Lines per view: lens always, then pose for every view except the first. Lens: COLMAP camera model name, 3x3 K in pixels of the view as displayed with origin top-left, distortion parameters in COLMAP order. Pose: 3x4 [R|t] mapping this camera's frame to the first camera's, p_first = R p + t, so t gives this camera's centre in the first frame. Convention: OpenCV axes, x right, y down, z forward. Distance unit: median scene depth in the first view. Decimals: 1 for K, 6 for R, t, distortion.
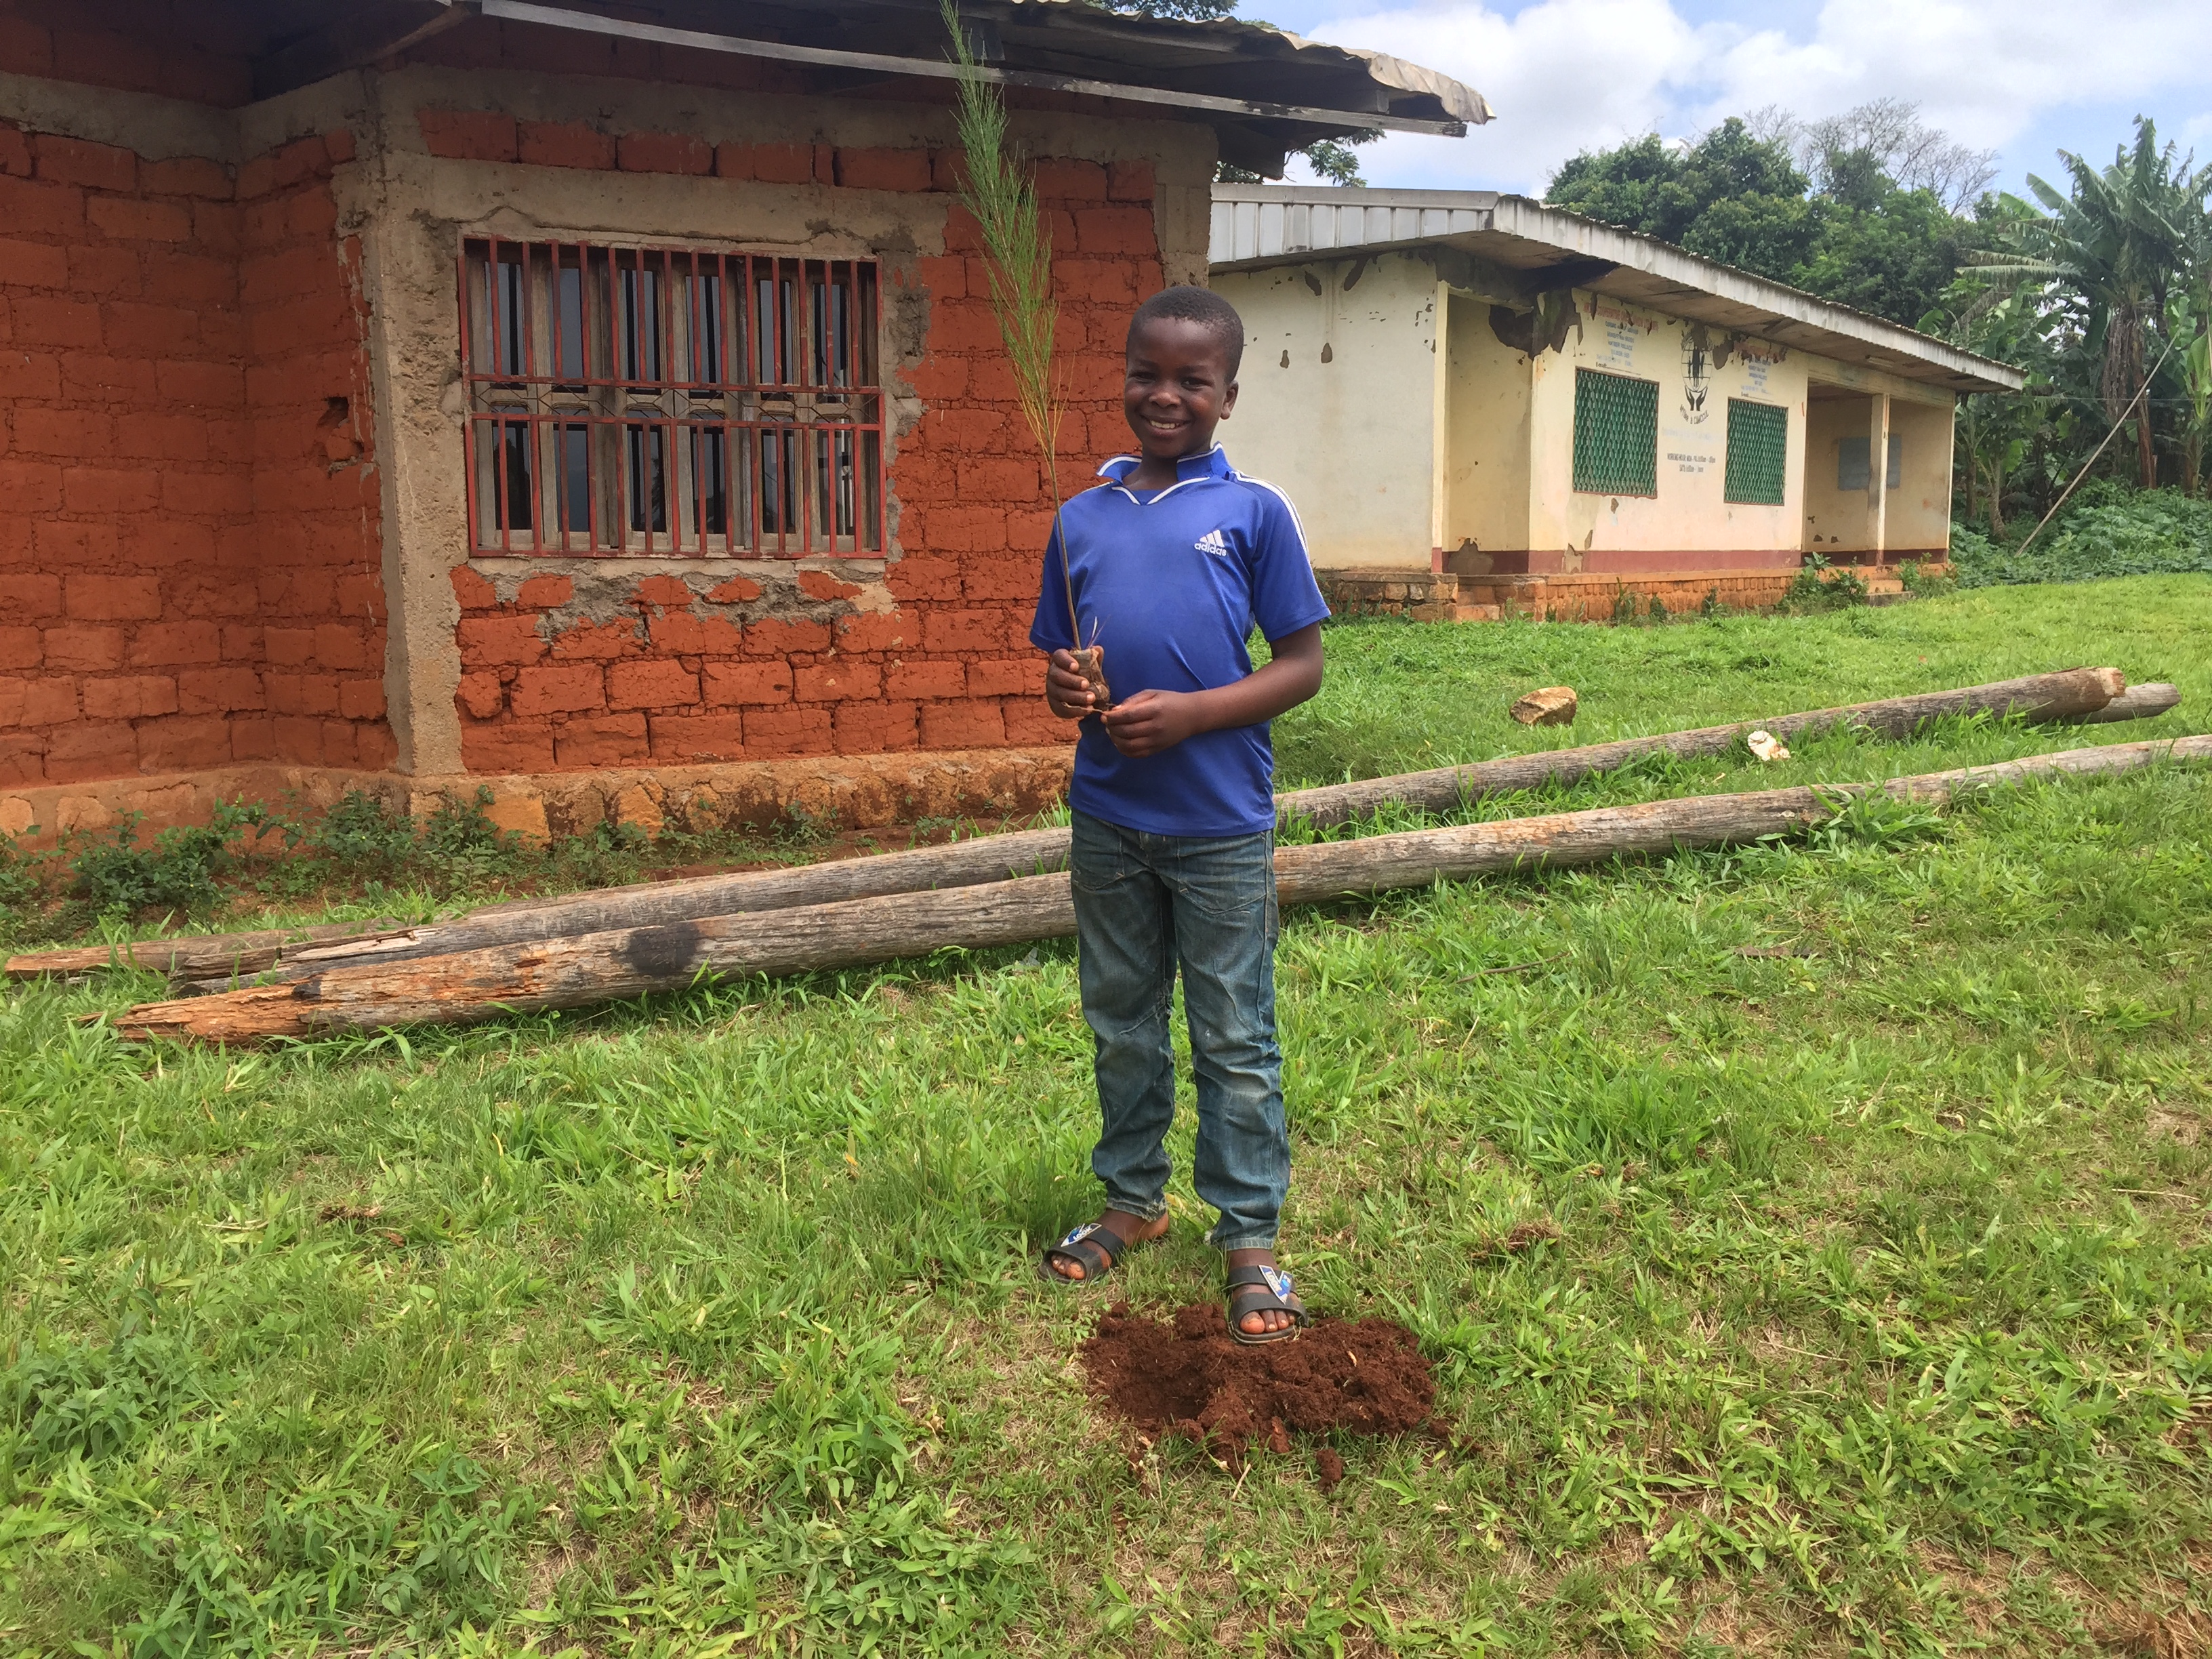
lens RADIAL K [[1914.6, 0, 1106.4], [0, 1914.6, 830.0], [0, 0, 1]] dist [0.078560, -0.113538]
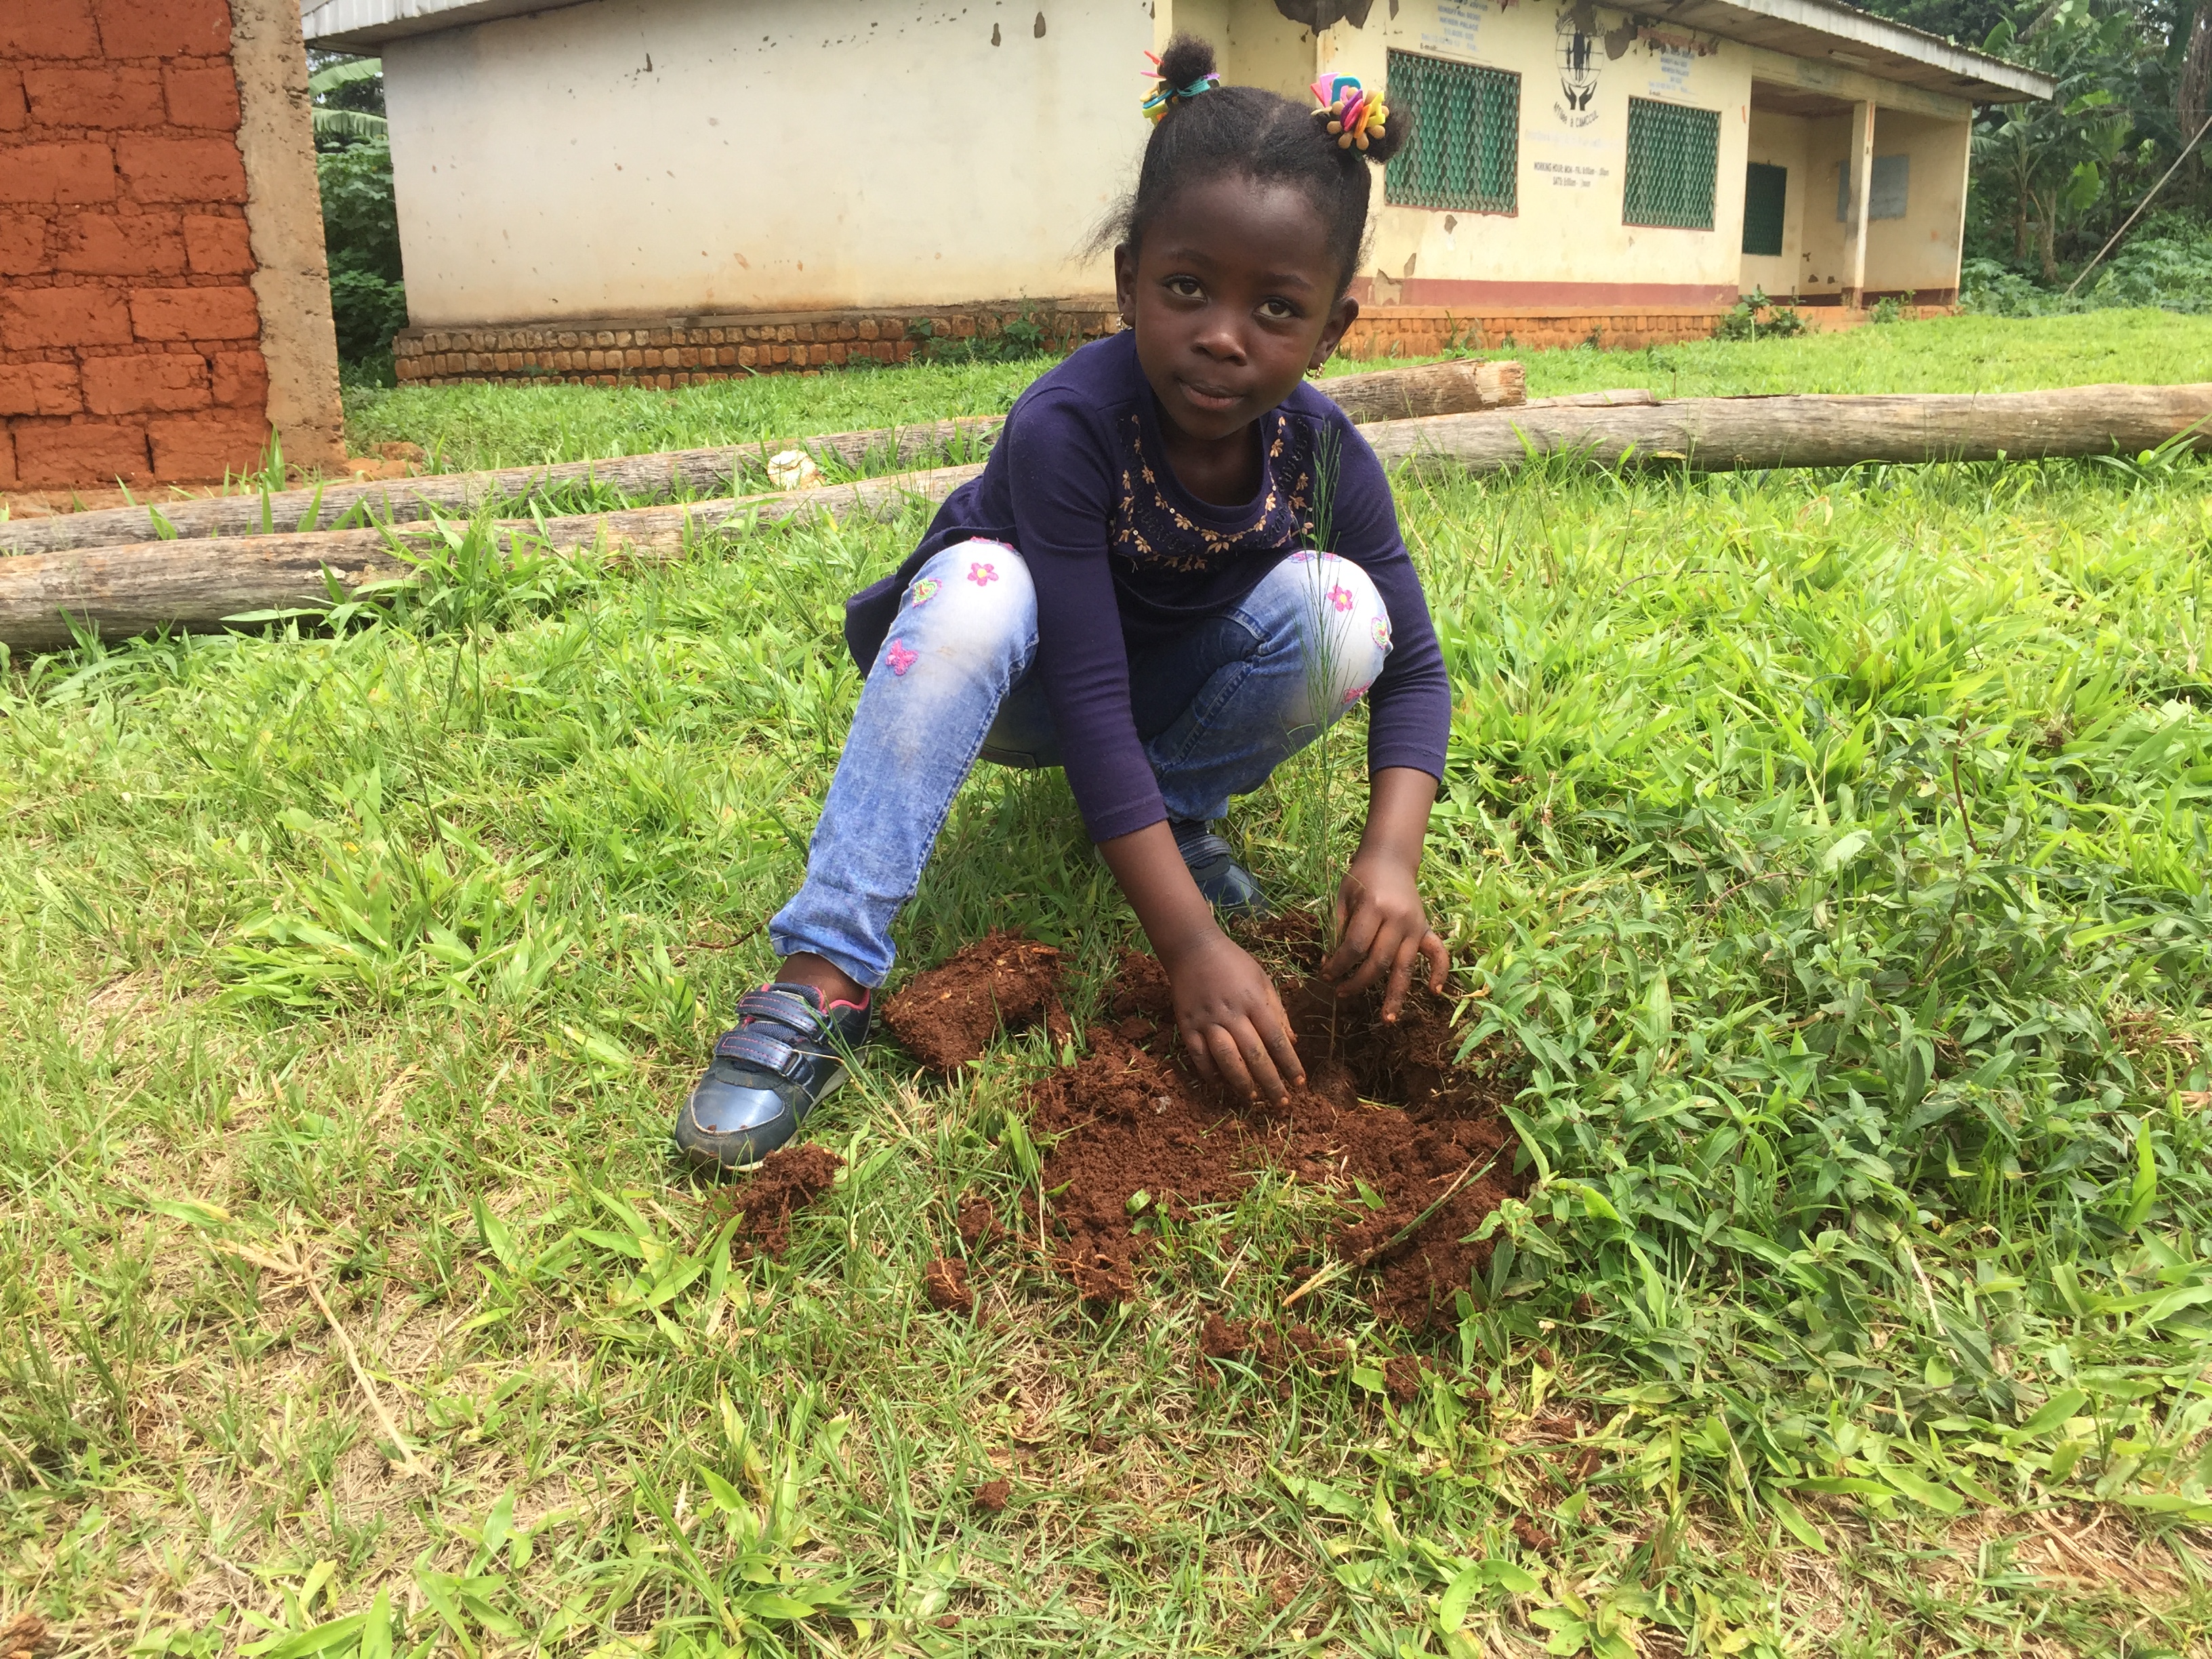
lens RADIAL K [[1914.6, 0, 1107.5], [0, 1914.6, 823.6], [0, 0, 1]] dist [0.078560, -0.113538]
pose [[0.998187, 0.005012, -0.059981, 0.399547], [0.001419, 0.994292, 0.106688, 0.002581], [0.060174, -0.106579, 0.992482, 0.313975]]
